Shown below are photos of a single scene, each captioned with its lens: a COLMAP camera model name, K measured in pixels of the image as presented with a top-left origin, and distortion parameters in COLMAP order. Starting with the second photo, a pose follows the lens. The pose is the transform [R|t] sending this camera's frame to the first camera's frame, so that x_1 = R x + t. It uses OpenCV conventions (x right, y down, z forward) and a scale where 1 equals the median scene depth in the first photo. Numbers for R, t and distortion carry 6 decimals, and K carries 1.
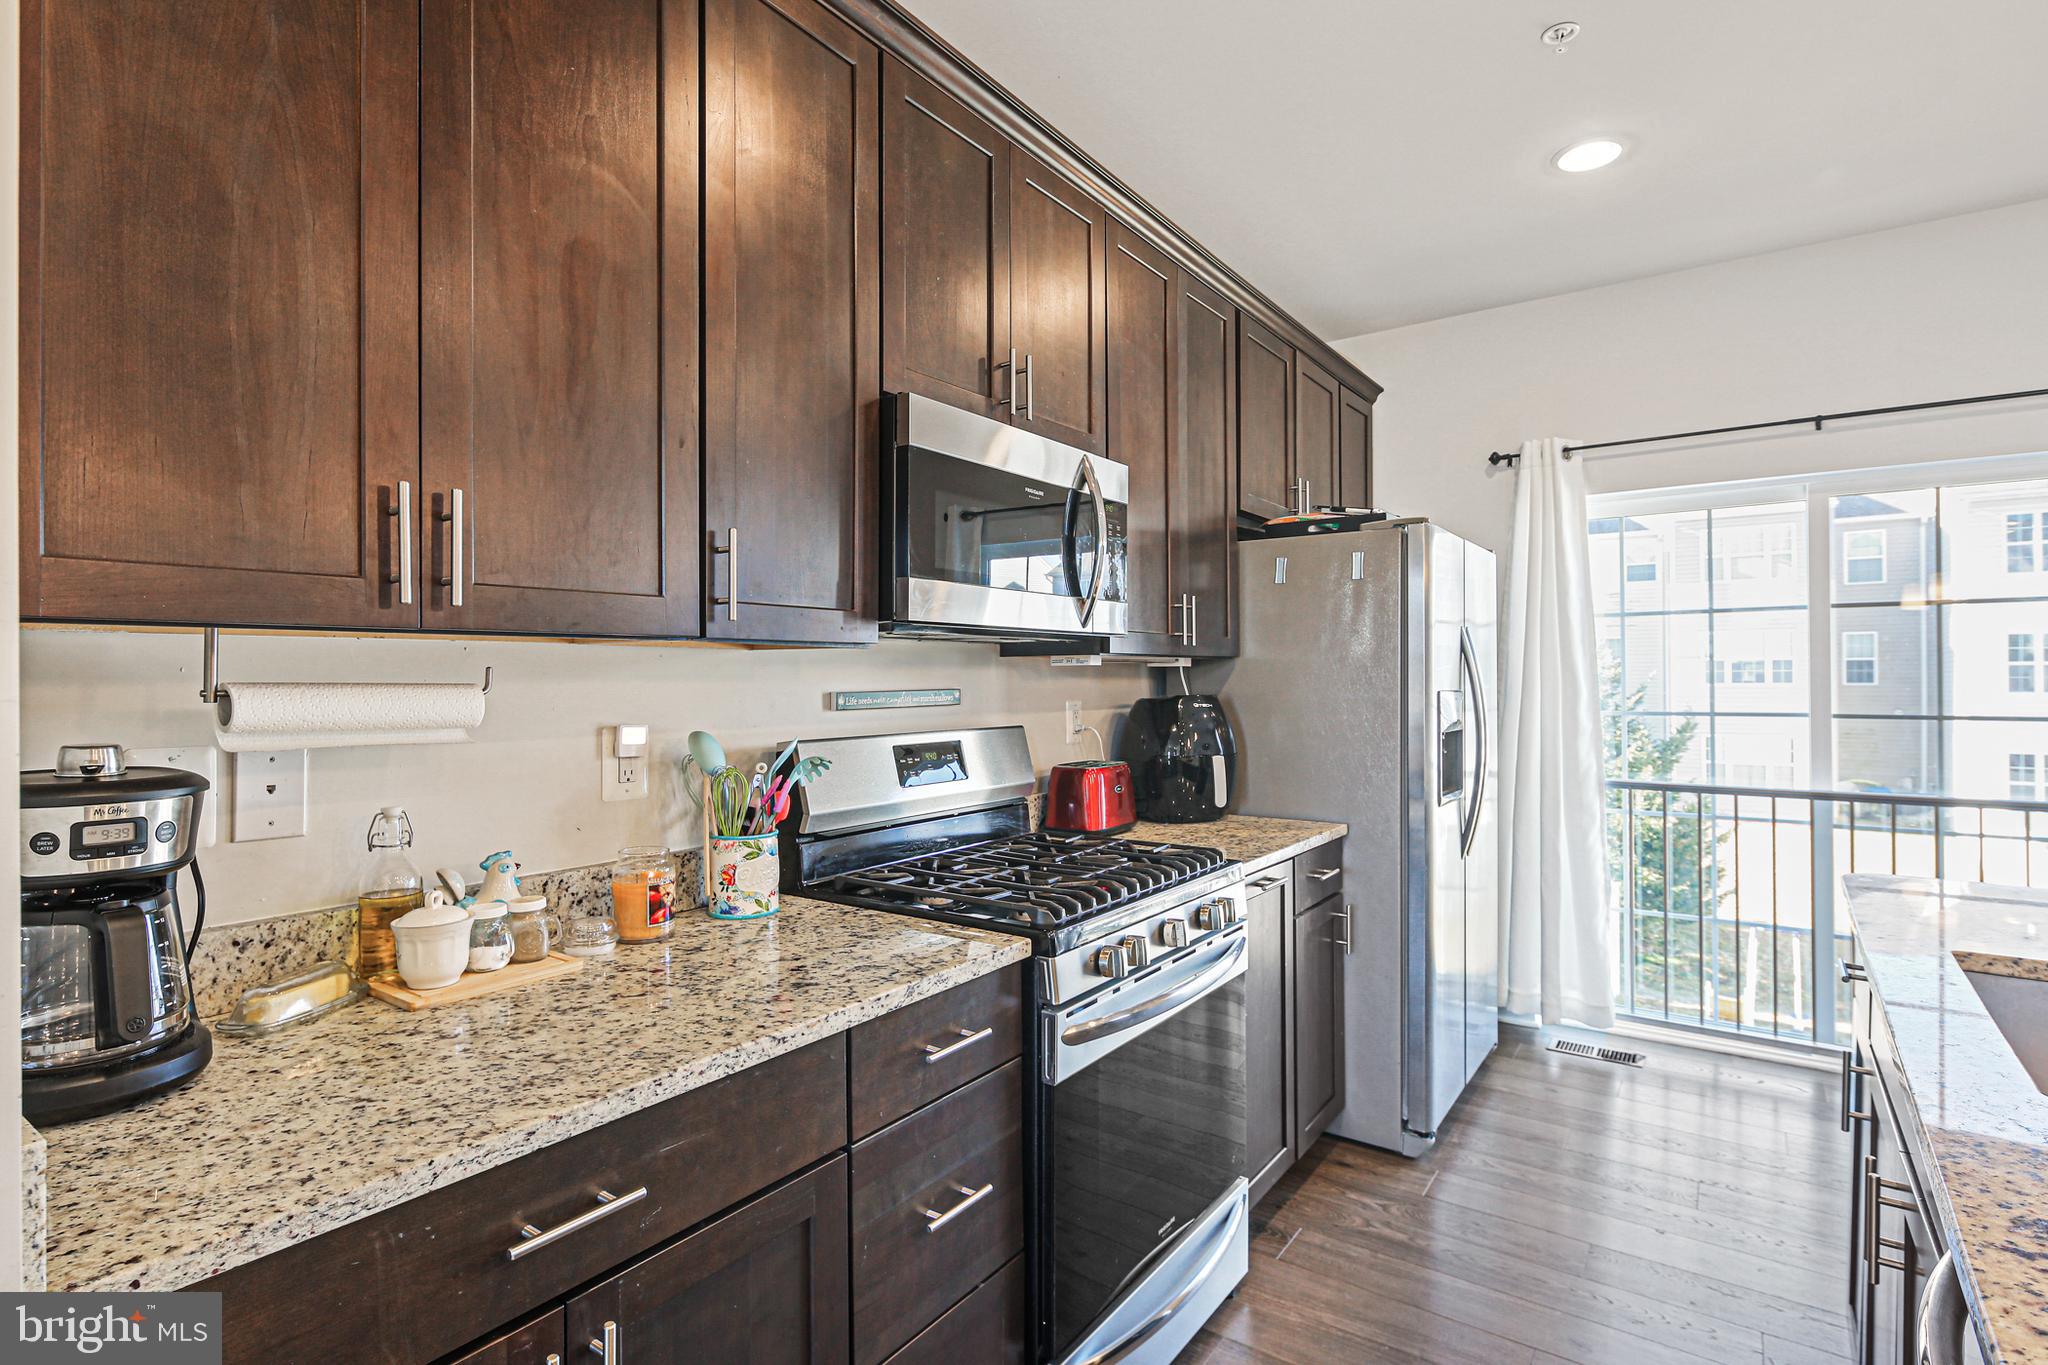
lens RADIAL K [[1002.1, 0, 1033.0], [0, 1002.1, 669.0], [0, 0, 1]] dist [0.007059, -0.006192]
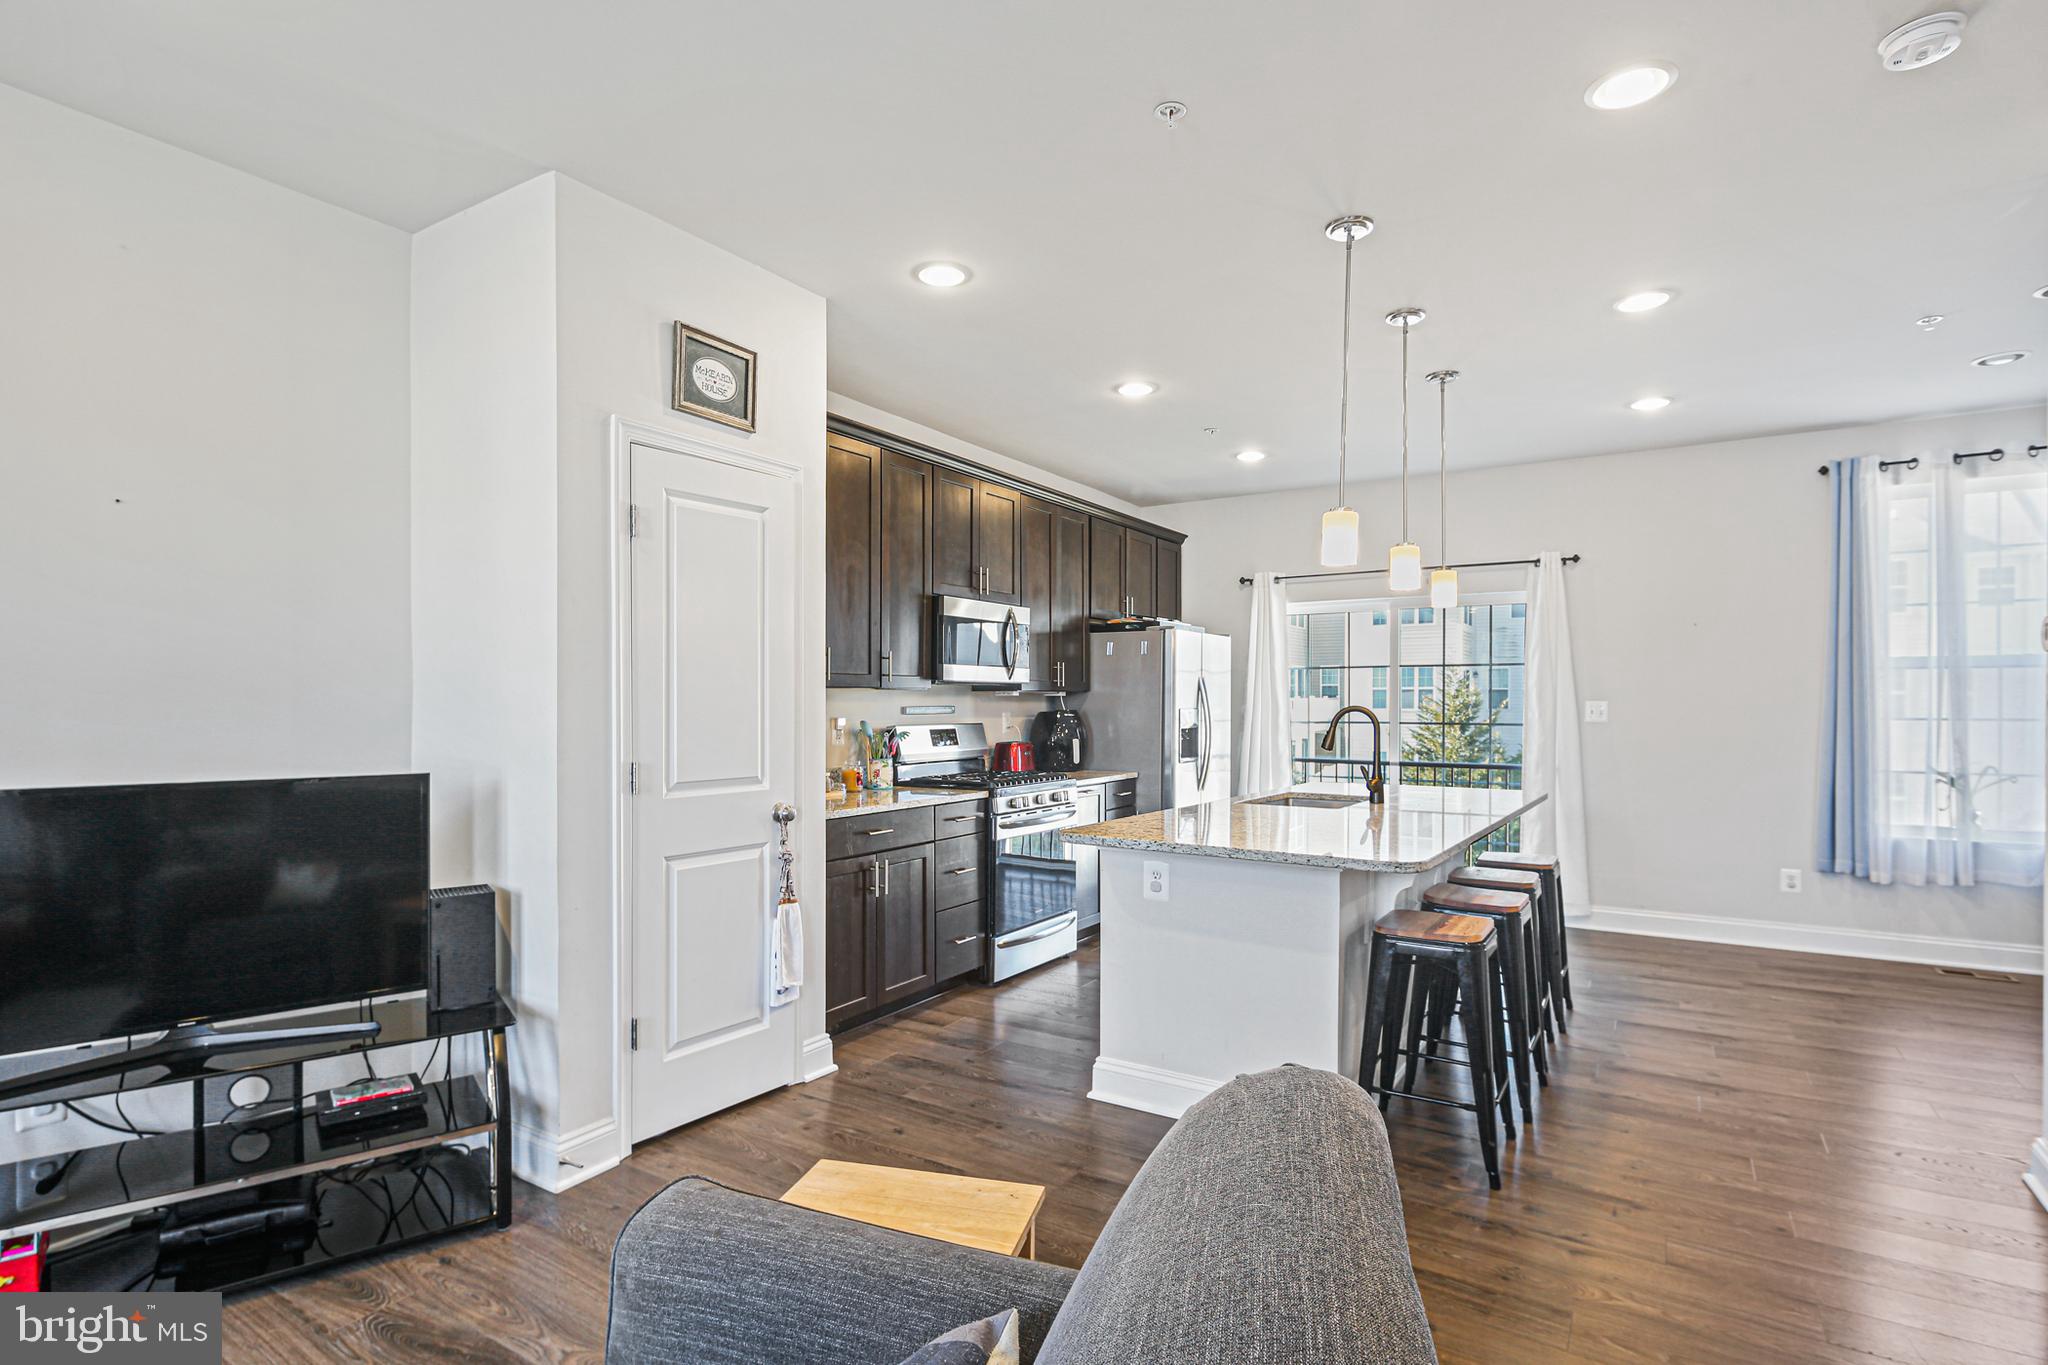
lens RADIAL K [[1002.1, 0, 1038.1], [0, 1002.1, 705.1], [0, 0, 1]] dist [0.007059, -0.006192]
pose [[0.998230, 0.003768, 0.059348, -0.018557], [-0.004536, 0.999908, 0.012805, -0.010750], [-0.059294, -0.013051, 0.998155, -1.141074]]
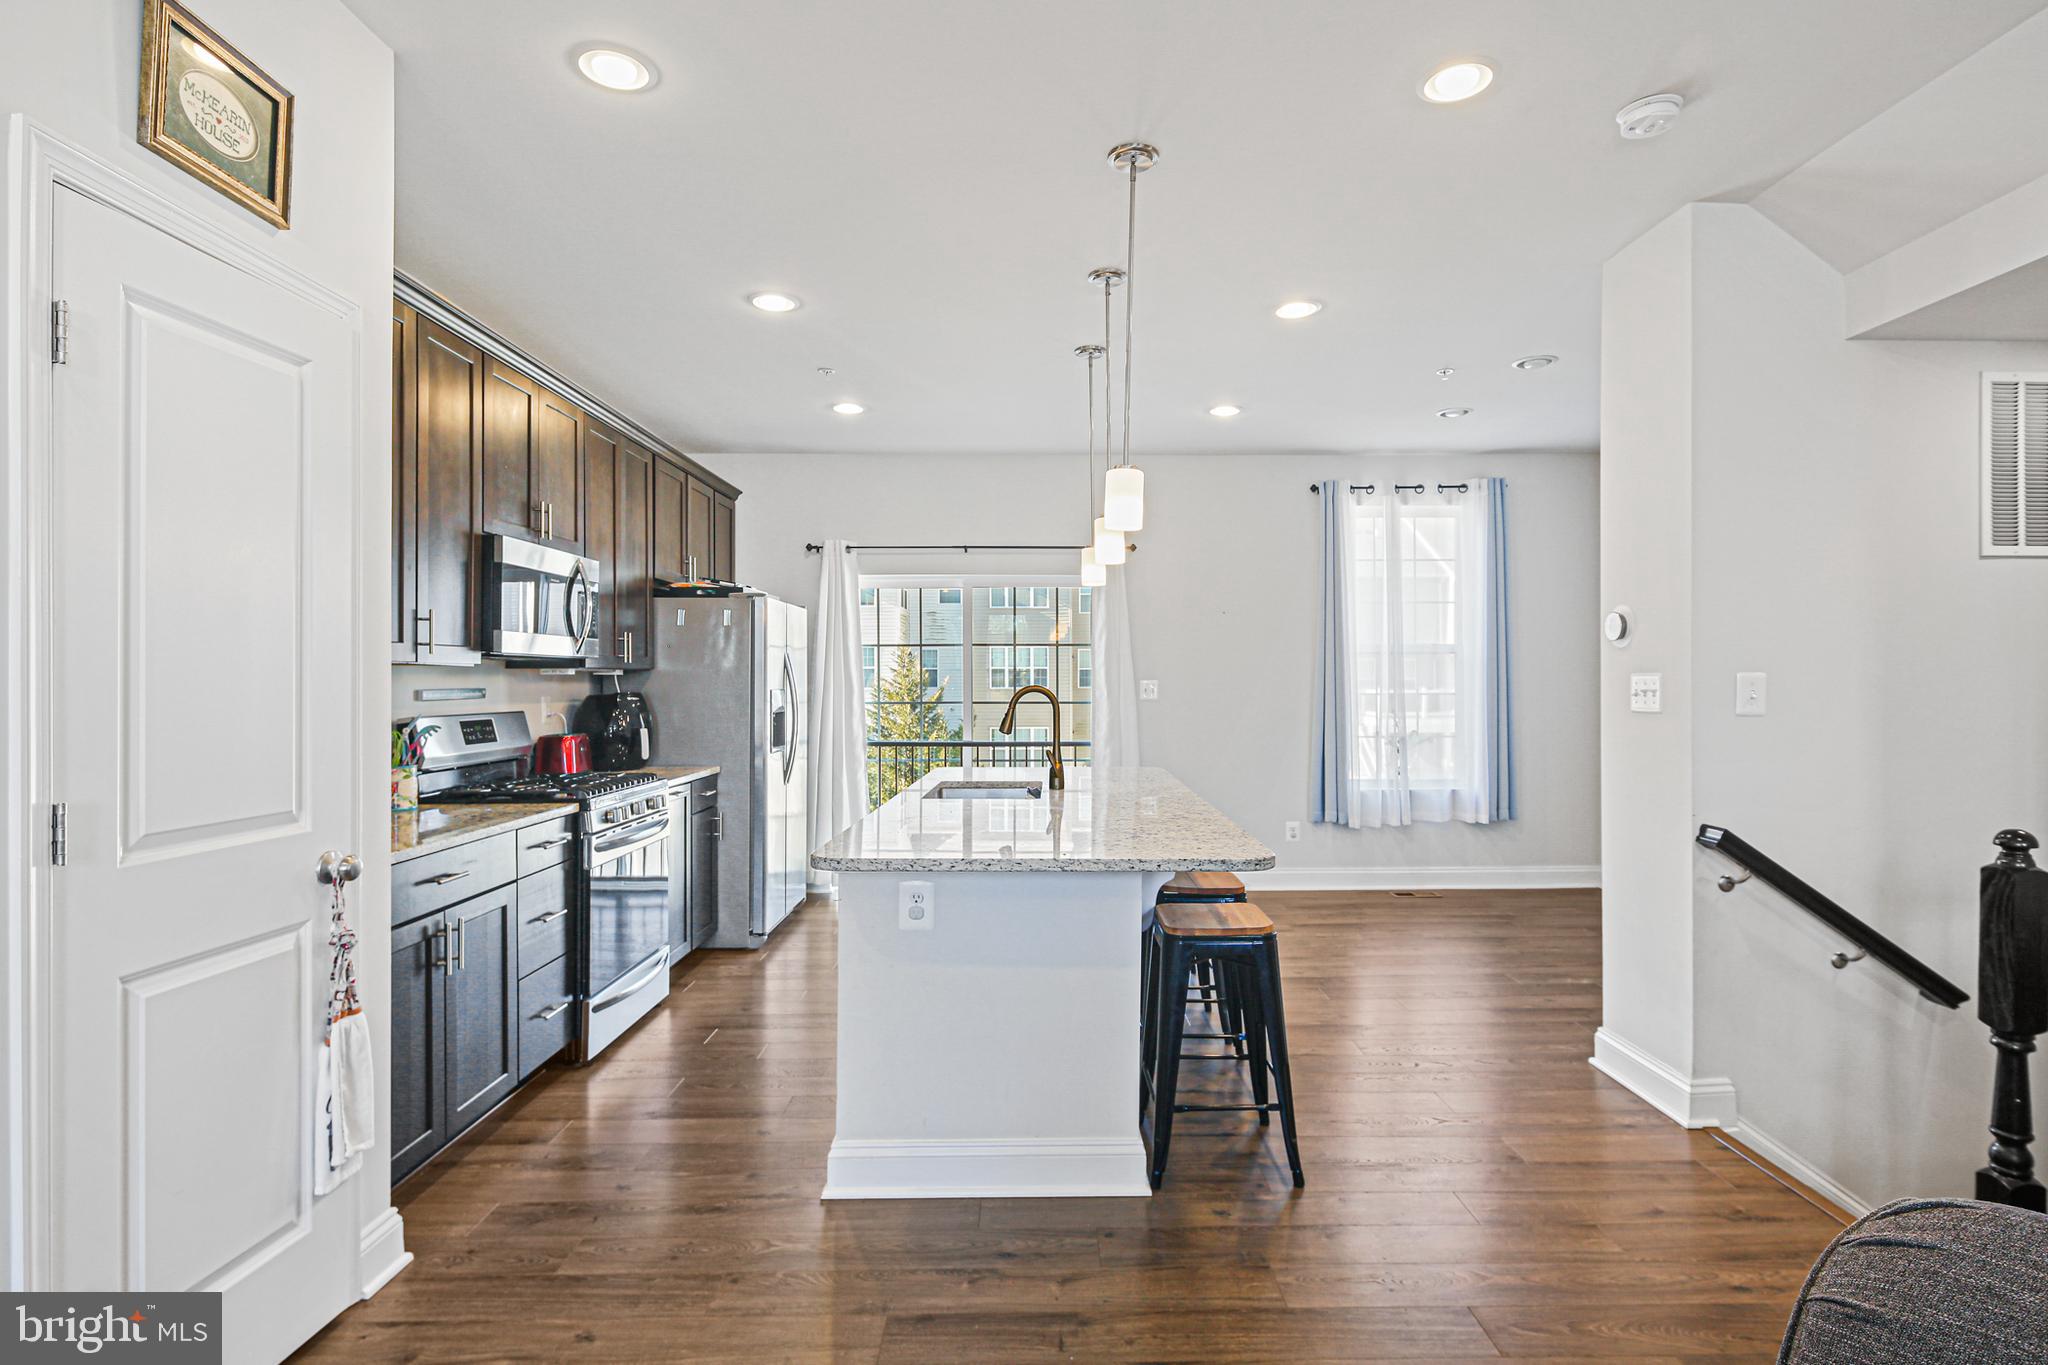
lens RADIAL K [[1002.1, 0, 1044.1], [0, 1002.1, 675.5], [0, 0, 1]] dist [0.007059, -0.006192]
pose [[0.808236, 0.005040, 0.588837, -0.278863], [-0.006720, 0.999977, 0.000664, -0.007872], [-0.588821, -0.004494, 0.808251, -0.797795]]
